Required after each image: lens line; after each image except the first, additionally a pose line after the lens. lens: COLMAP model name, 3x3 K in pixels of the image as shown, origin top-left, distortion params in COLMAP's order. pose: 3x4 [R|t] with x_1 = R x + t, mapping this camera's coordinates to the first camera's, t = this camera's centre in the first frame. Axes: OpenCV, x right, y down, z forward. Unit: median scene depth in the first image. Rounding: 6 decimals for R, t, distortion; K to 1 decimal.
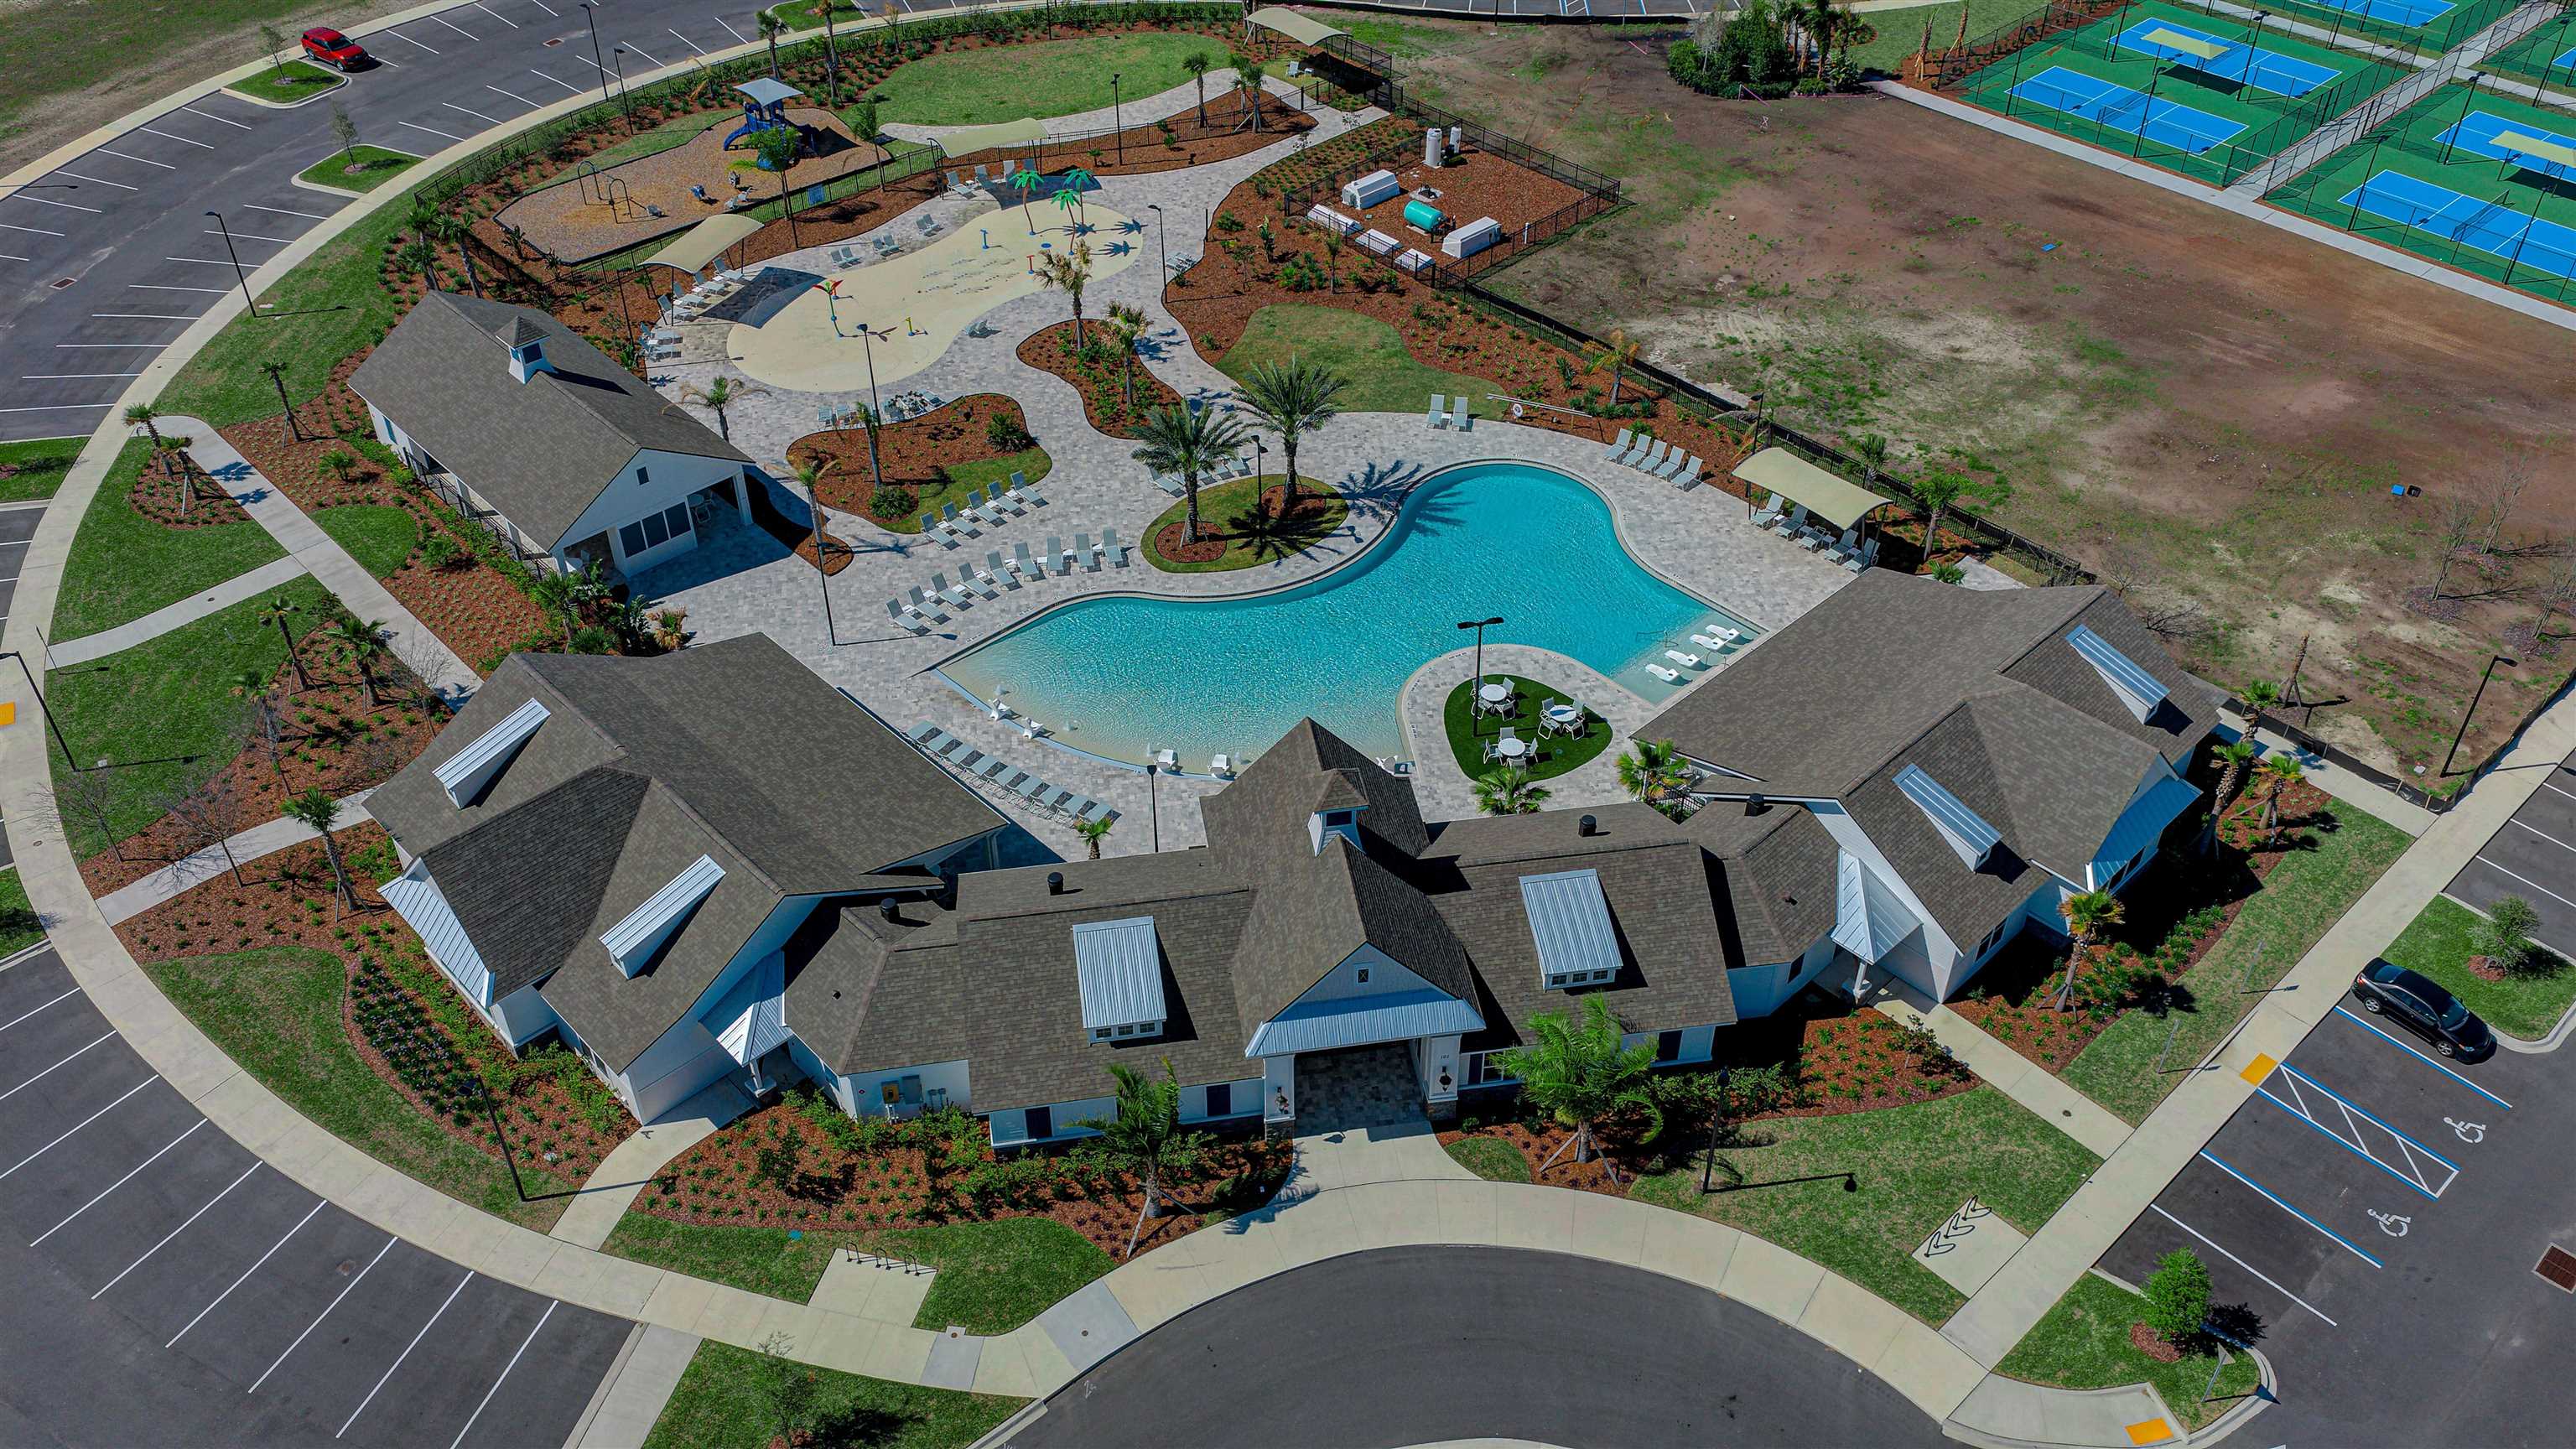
lens RADIAL K [[2086.4, 0, 1288.0], [0, 2086.4, 724.5], [0, 0, 1]] dist [0.041746, -0.072285]
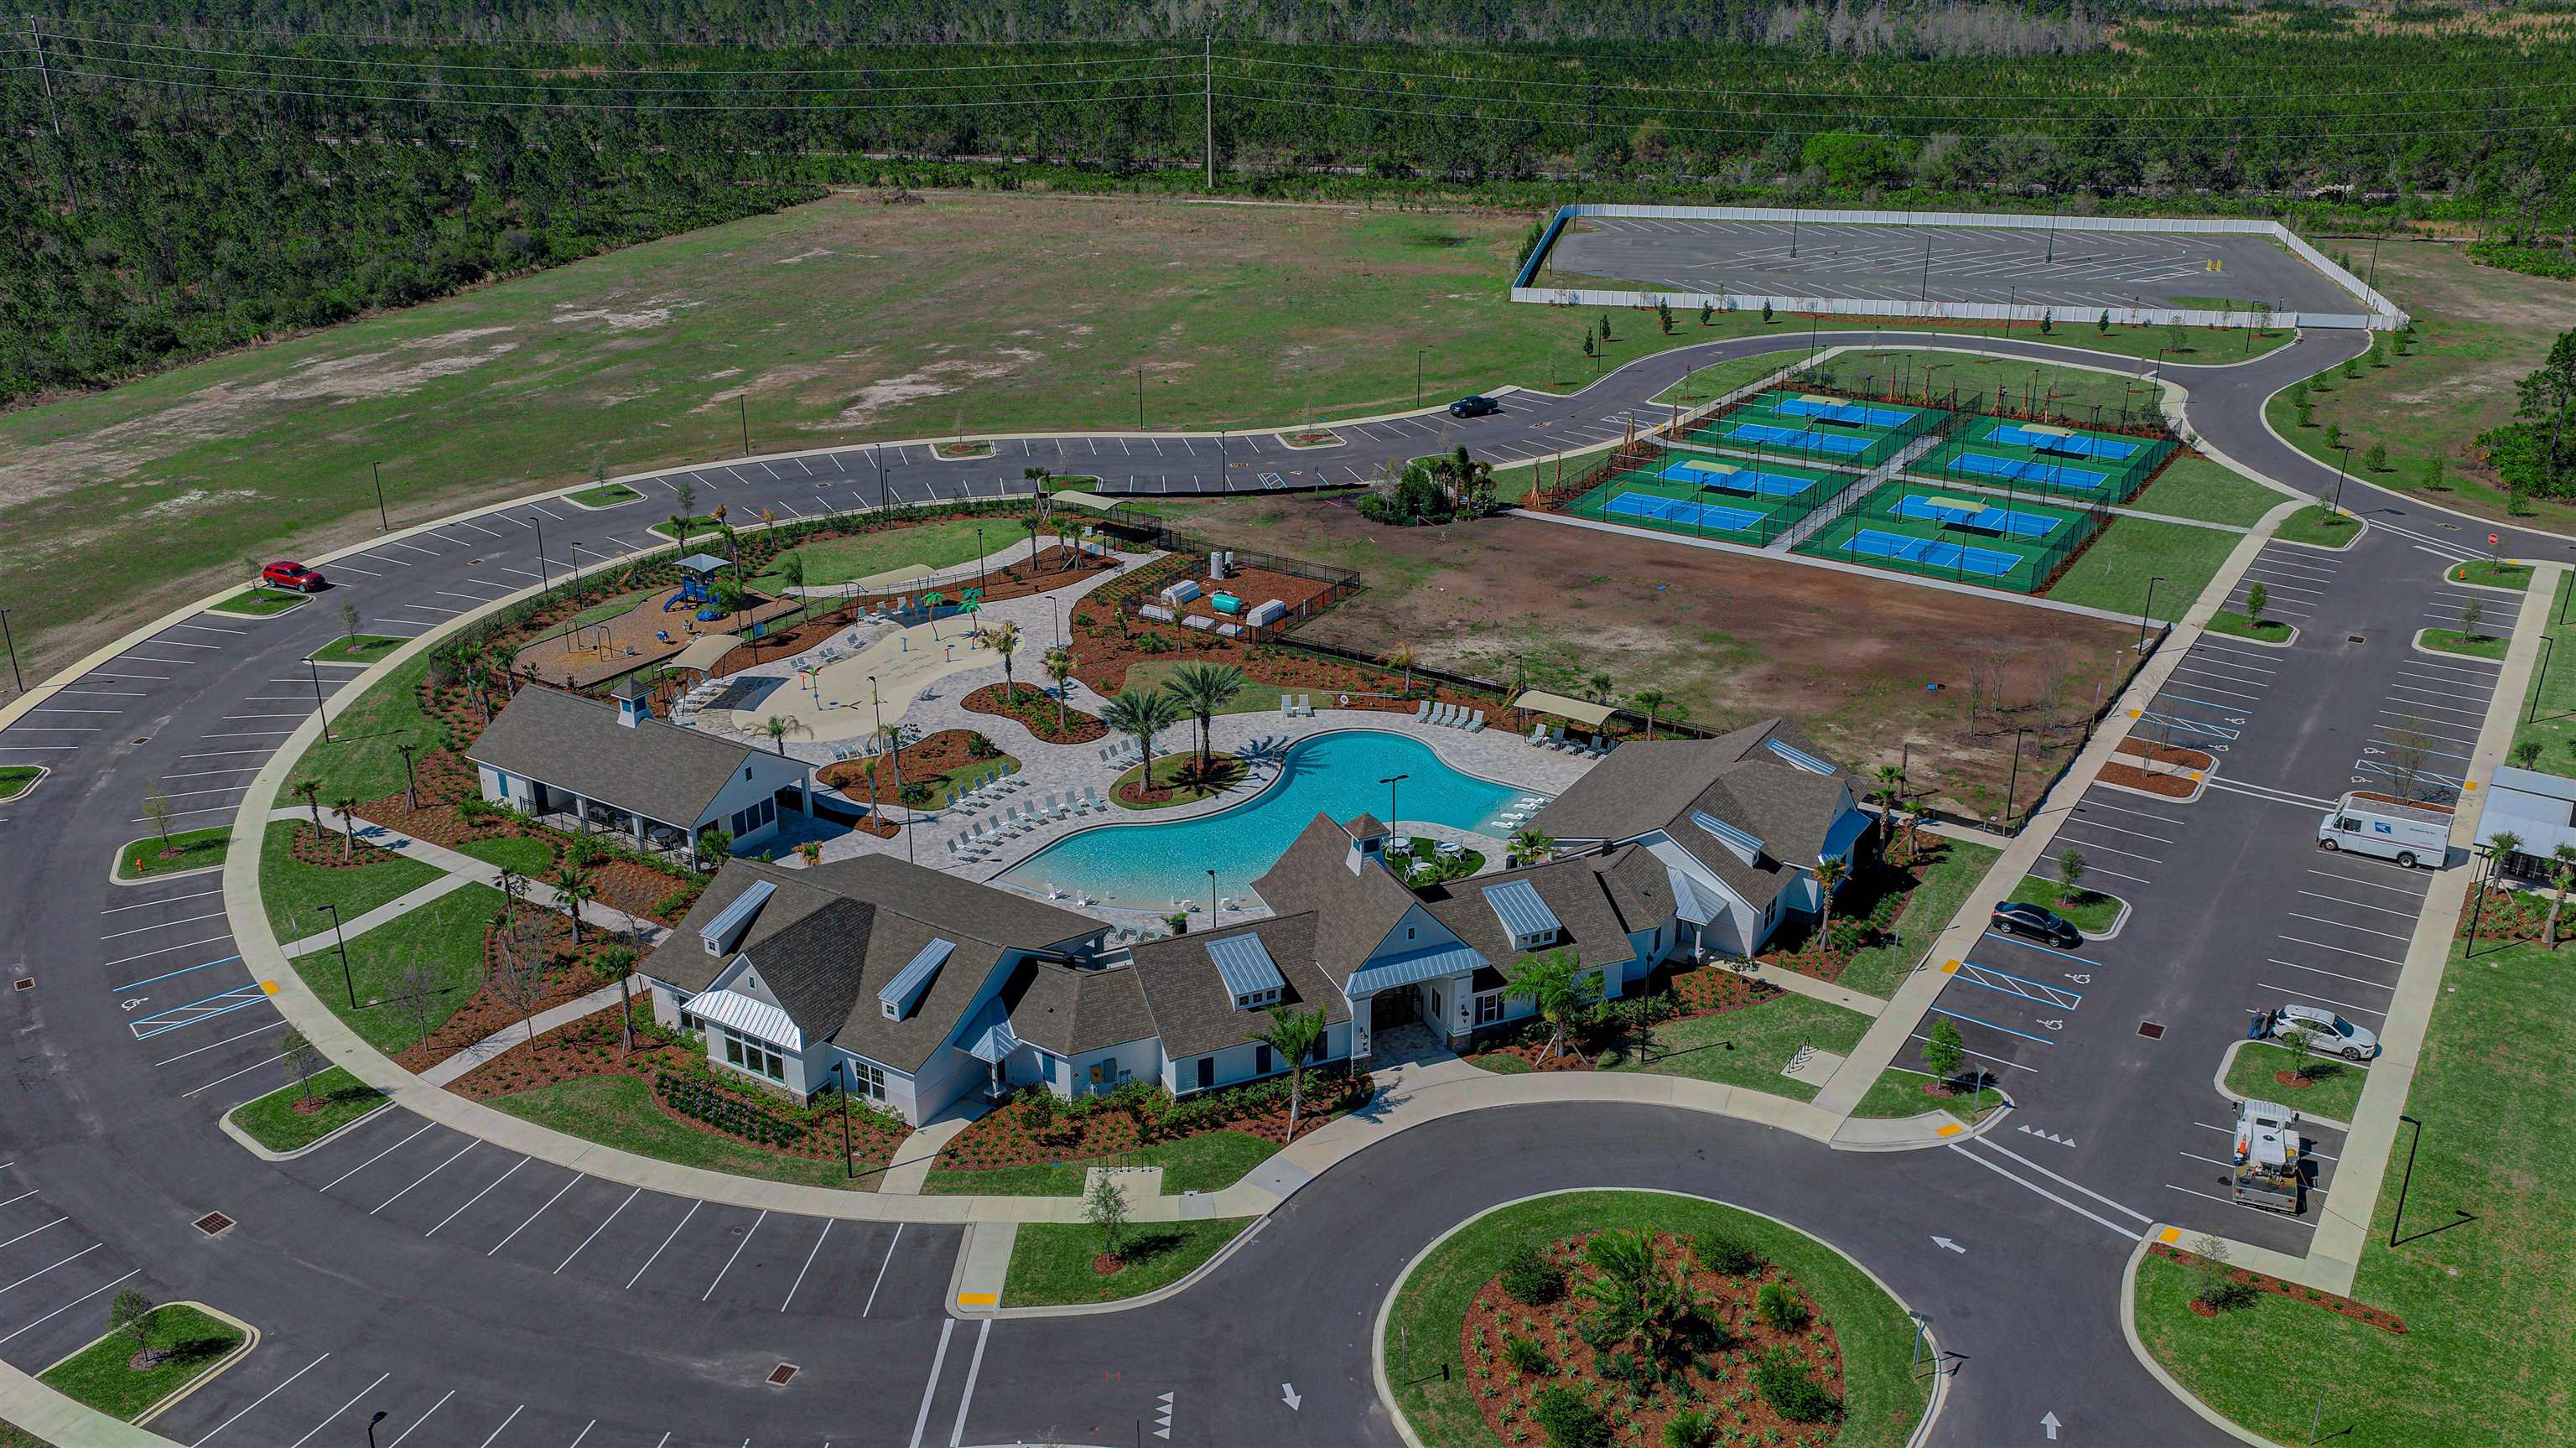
lens RADIAL K [[2065.8, 0, 1288.0], [0, 2065.8, 724.0], [0, 0, 1]] dist [0.090142, -0.216850]
pose [[0.970994, -0.093538, 0.220047, -0.247963], [0.152663, 0.950830, -0.269473, 0.246970], [-0.184021, 0.295250, 0.937531, -0.300295]]
